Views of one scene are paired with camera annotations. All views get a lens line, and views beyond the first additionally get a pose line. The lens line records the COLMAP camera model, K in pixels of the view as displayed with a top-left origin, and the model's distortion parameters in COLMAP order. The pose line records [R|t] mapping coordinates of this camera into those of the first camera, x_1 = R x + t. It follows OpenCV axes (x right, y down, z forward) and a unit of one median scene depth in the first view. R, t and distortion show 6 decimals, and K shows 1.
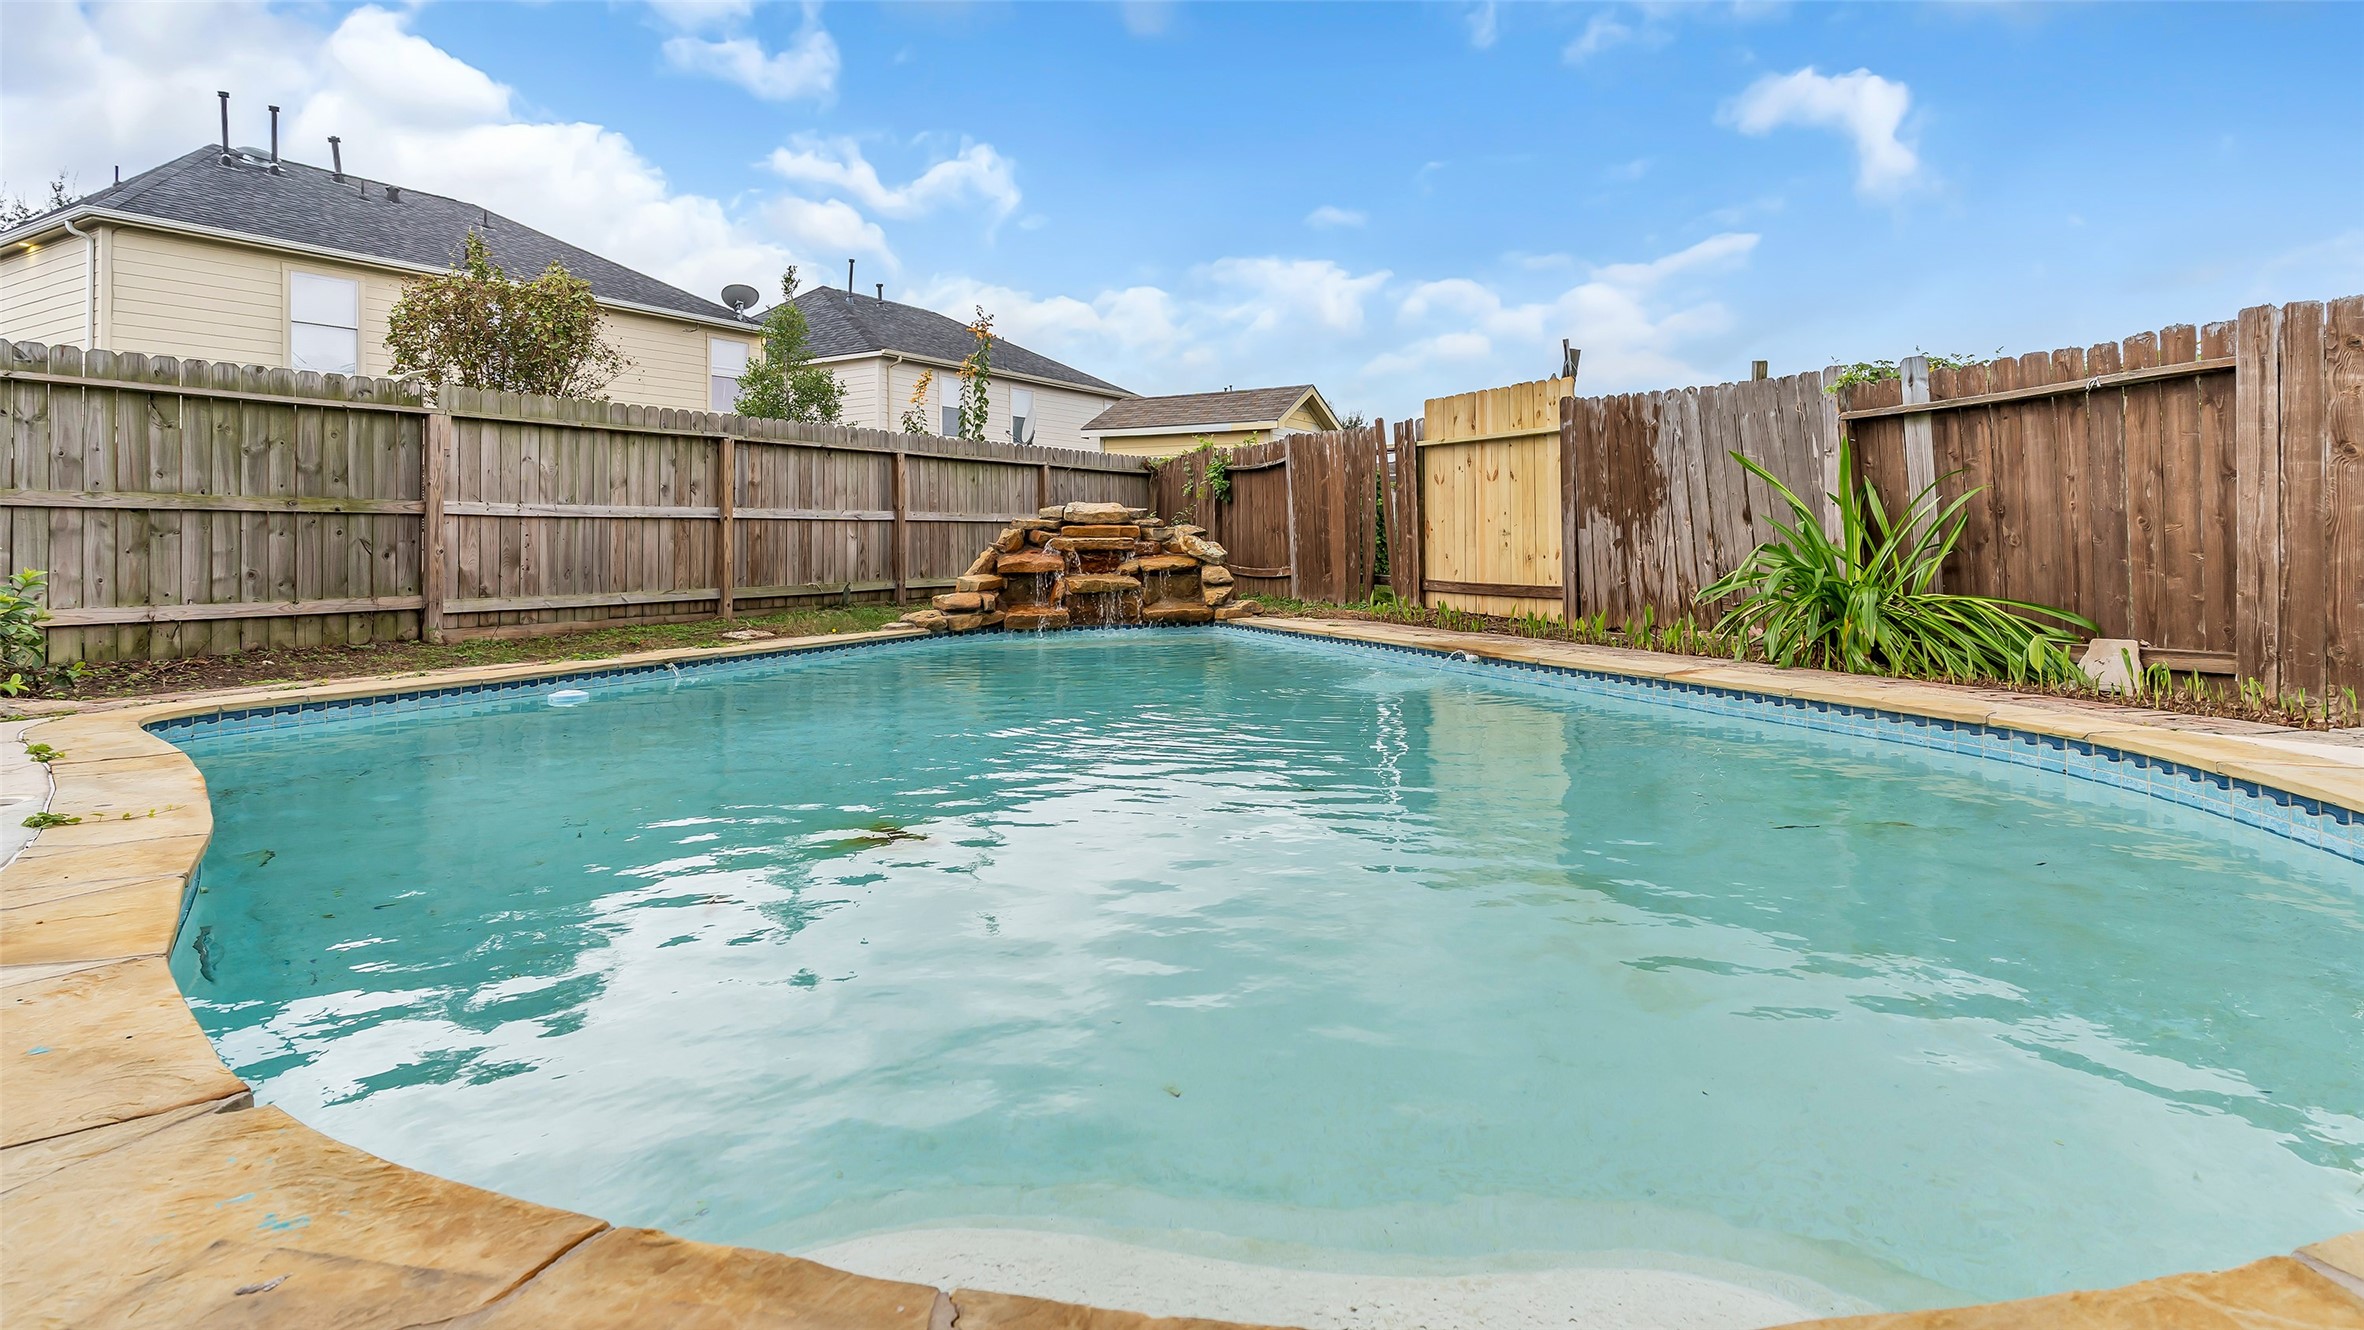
lens RADIAL K [[1165.2, 0, 1177.9], [0, 1165.2, 575.0], [0, 0, 1]] dist [0.003790, 0.000325]
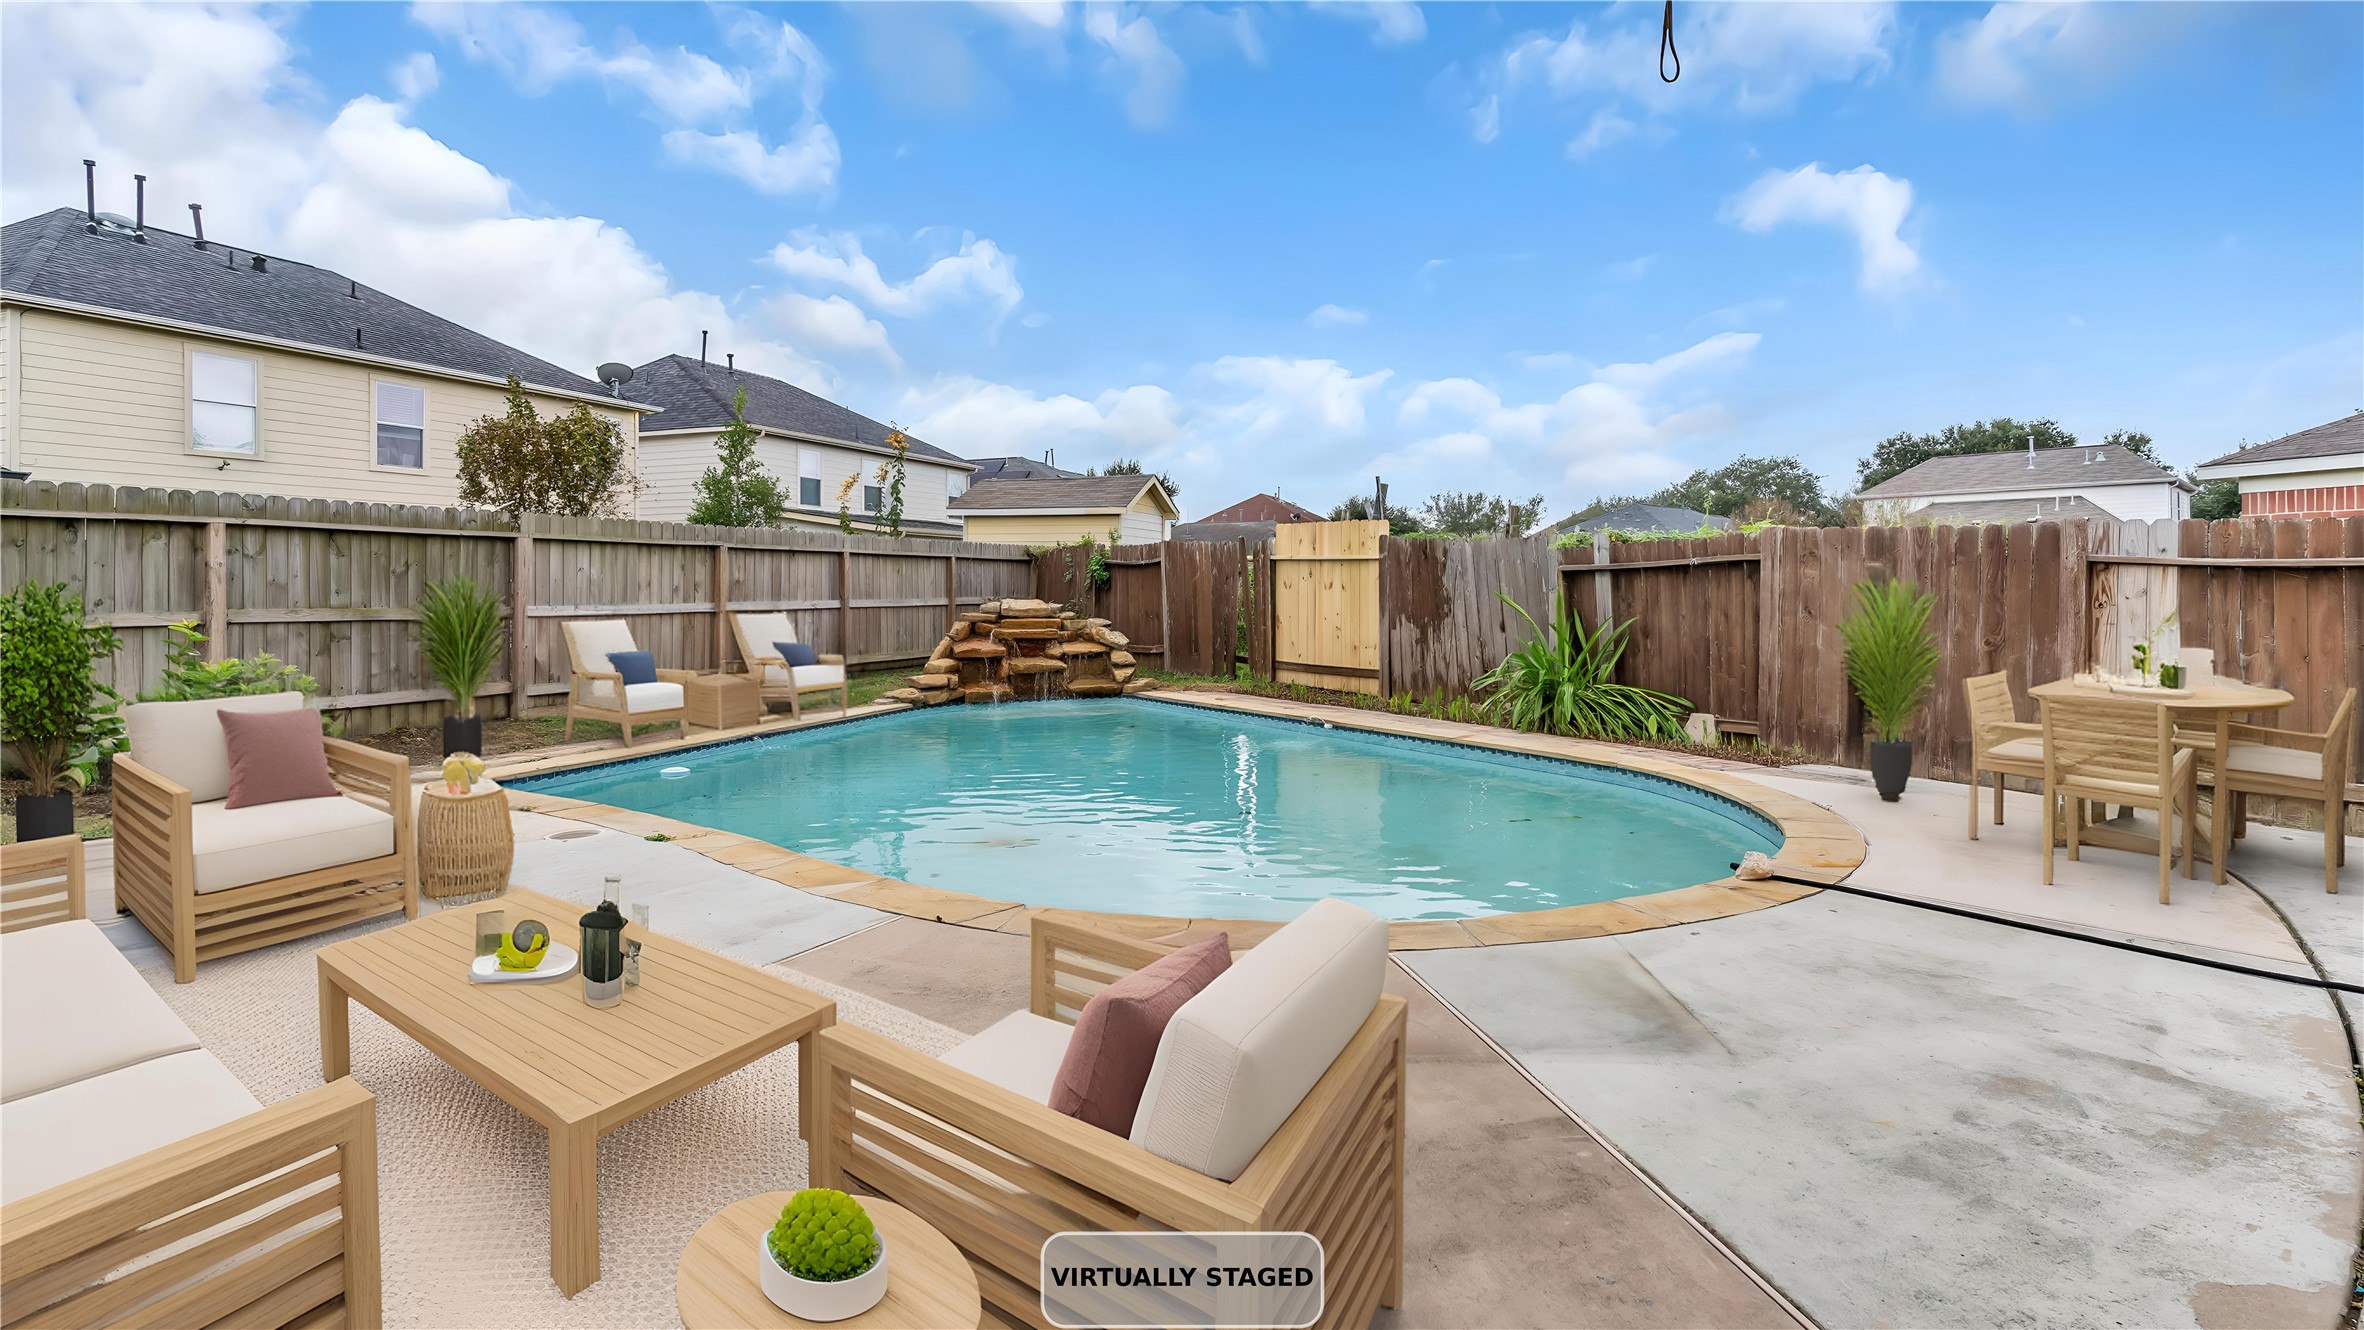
lens RADIAL K [[1140.4, 0, 1181.9], [0, 1140.4, 656.0], [0, 0, 1]] dist [0.004185, 0.000005]
pose [[0.984870, -0.000897, 0.173292, -0.132091], [-0.004160, 0.999576, 0.028815, -0.042646], [-0.173244, -0.029100, 0.984449, -0.287048]]
